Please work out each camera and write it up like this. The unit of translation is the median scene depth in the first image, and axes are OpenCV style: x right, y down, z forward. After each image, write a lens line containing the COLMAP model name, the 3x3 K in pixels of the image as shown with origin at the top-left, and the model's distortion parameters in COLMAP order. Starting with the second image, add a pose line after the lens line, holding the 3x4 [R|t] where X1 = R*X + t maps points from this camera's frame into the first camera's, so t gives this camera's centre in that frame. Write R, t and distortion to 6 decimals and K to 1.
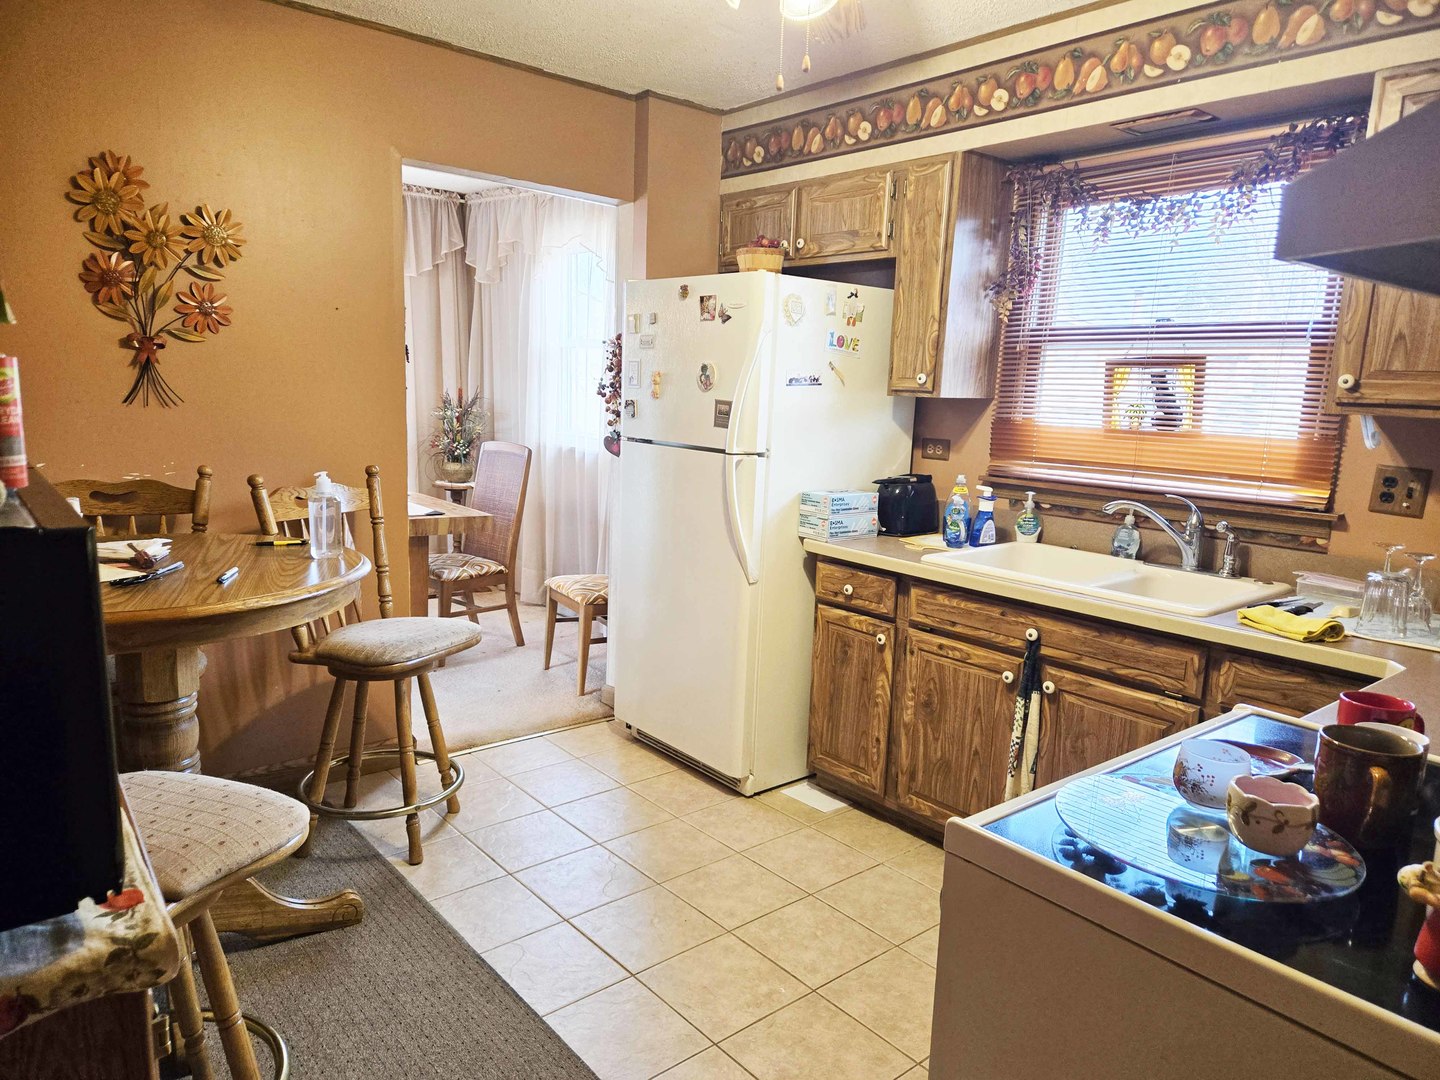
lens RADIAL K [[955.9, 0, 708.2], [0, 955.9, 541.2], [0, 0, 1]] dist [0.070664, -0.042712]
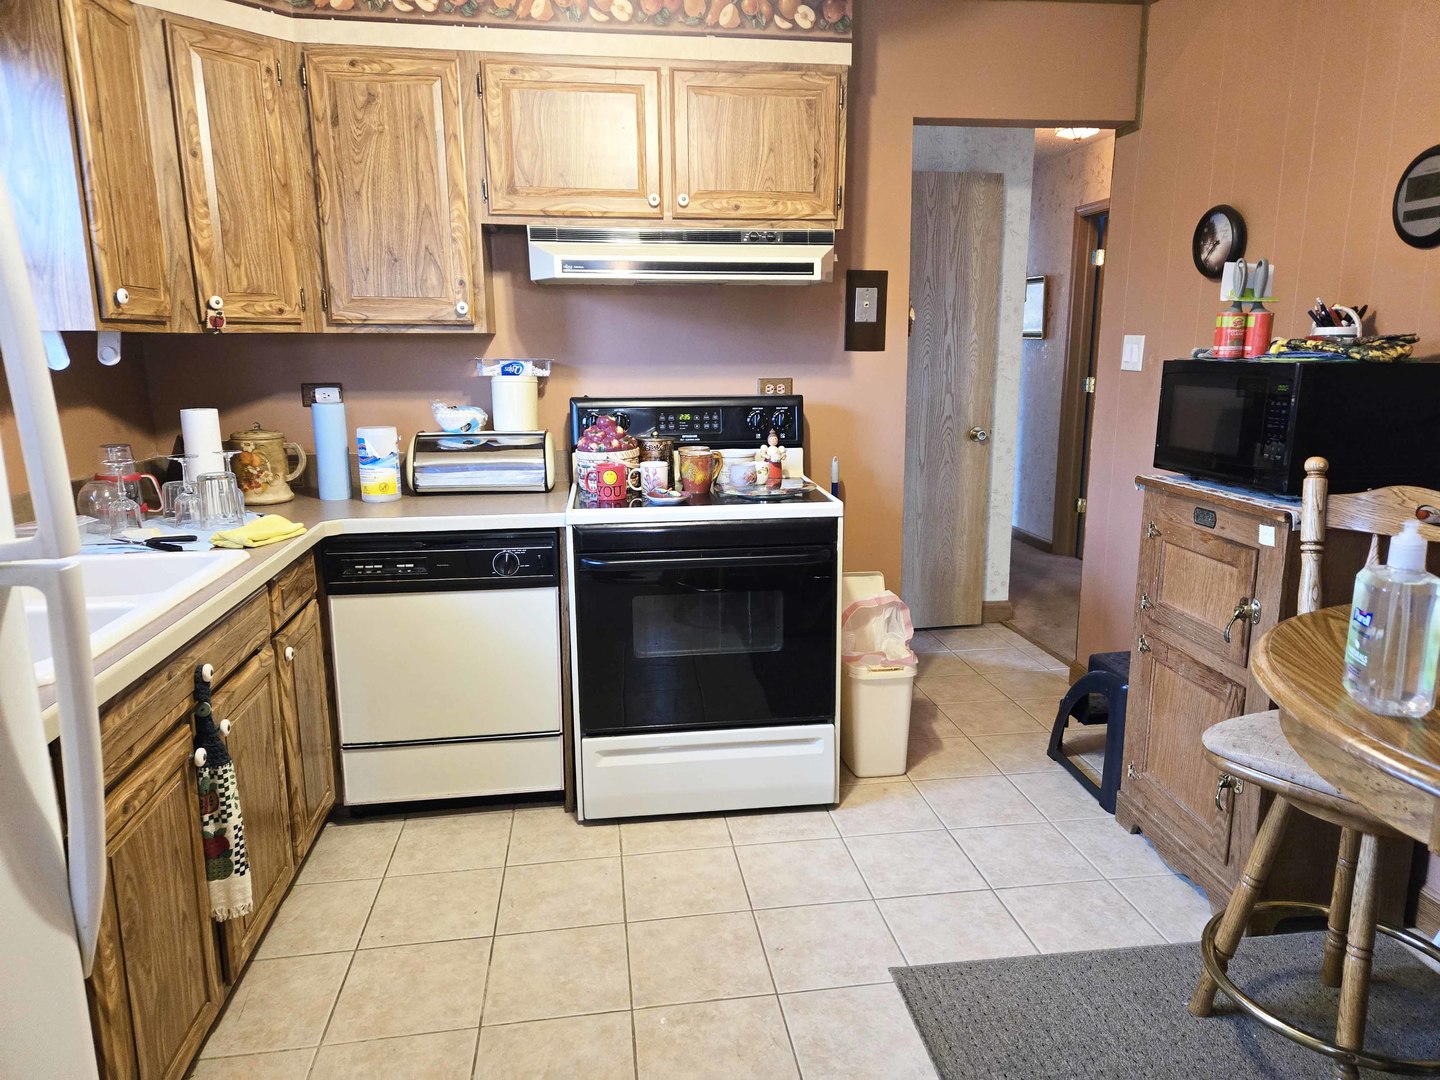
lens RADIAL K [[955.9, 0, 708.2], [0, 955.9, 541.2], [0, 0, 1]] dist [0.070664, -0.042712]
pose [[0.533136, -0.196482, 0.822898, -0.505490], [0.164527, 0.978167, 0.126962, -0.055278], [-0.829878, 0.067701, 0.553823, 0.427617]]
